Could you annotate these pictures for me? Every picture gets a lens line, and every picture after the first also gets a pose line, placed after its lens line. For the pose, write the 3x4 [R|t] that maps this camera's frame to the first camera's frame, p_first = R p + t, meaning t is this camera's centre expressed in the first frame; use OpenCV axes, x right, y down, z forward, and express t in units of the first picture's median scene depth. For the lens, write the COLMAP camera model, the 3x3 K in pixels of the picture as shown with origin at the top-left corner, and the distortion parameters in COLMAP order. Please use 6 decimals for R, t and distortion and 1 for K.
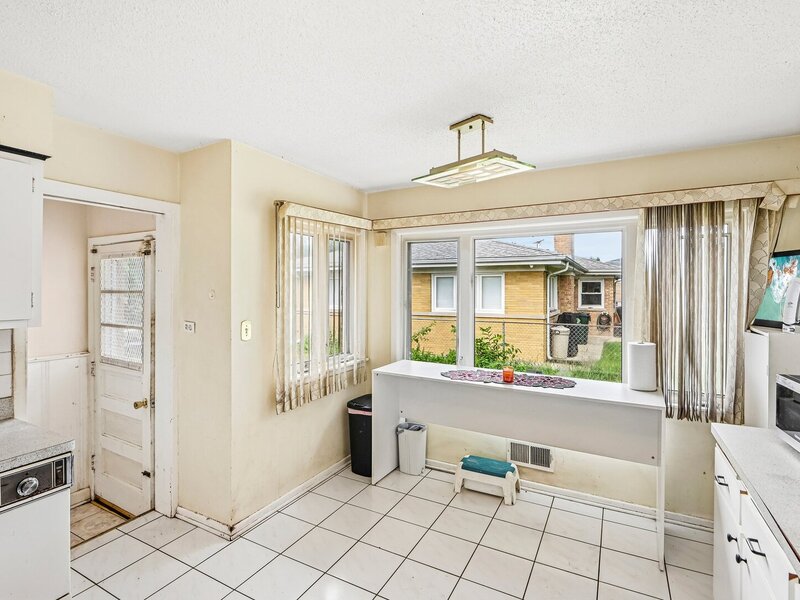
lens RADIAL K [[408.7, 0, 400.4], [0, 408.7, 294.2], [0, 0, 1]] dist [0.000657, 0.000176]
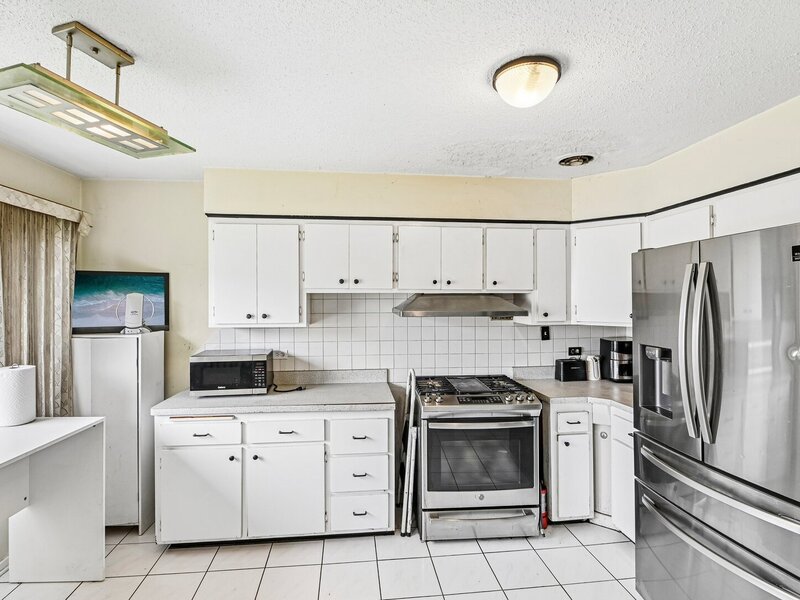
lens RADIAL K [[408.7, 0, 398.2], [0, 408.7, 294.1], [0, 0, 1]] dist [0.000657, 0.000176]
pose [[-0.574627, -0.002376, 0.818412, -0.564567], [0.008658, 0.999922, 0.008982, -0.034353], [-0.818369, 0.012247, -0.574562, 0.889637]]
